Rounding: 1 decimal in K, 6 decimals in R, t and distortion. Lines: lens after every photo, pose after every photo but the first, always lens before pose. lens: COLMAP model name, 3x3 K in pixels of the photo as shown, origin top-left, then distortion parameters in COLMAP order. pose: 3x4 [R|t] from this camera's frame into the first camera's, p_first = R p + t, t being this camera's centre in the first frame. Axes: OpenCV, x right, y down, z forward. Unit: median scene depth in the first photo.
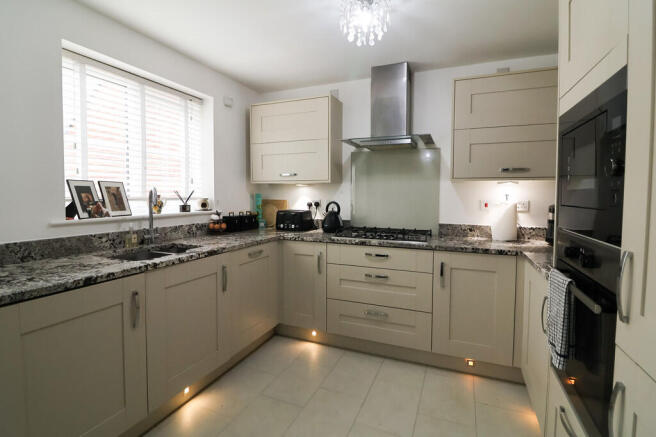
lens RADIAL K [[317.0, 0, 325.5], [0, 317.0, 204.8], [0, 0, 1]] dist [-0.001181, -0.000971]
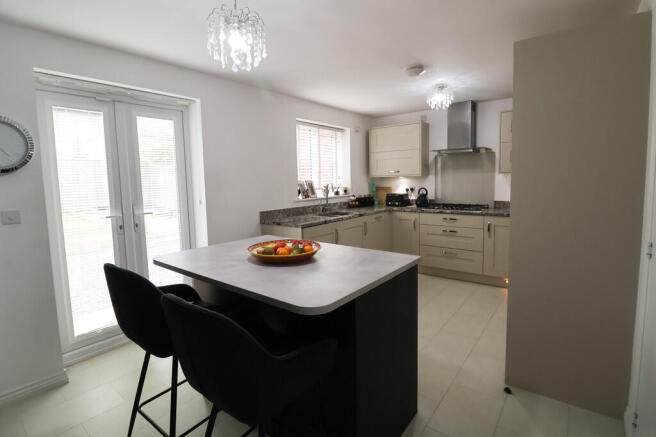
lens RADIAL K [[317.0, 0, 325.5], [0, 317.0, 204.8], [0, 0, 1]] dist [-0.001181, -0.000971]
pose [[0.963159, -0.003934, -0.268902, -0.022147], [0.017894, 0.998615, 0.049484, -0.013358], [0.268335, -0.052472, 0.961896, -0.743700]]
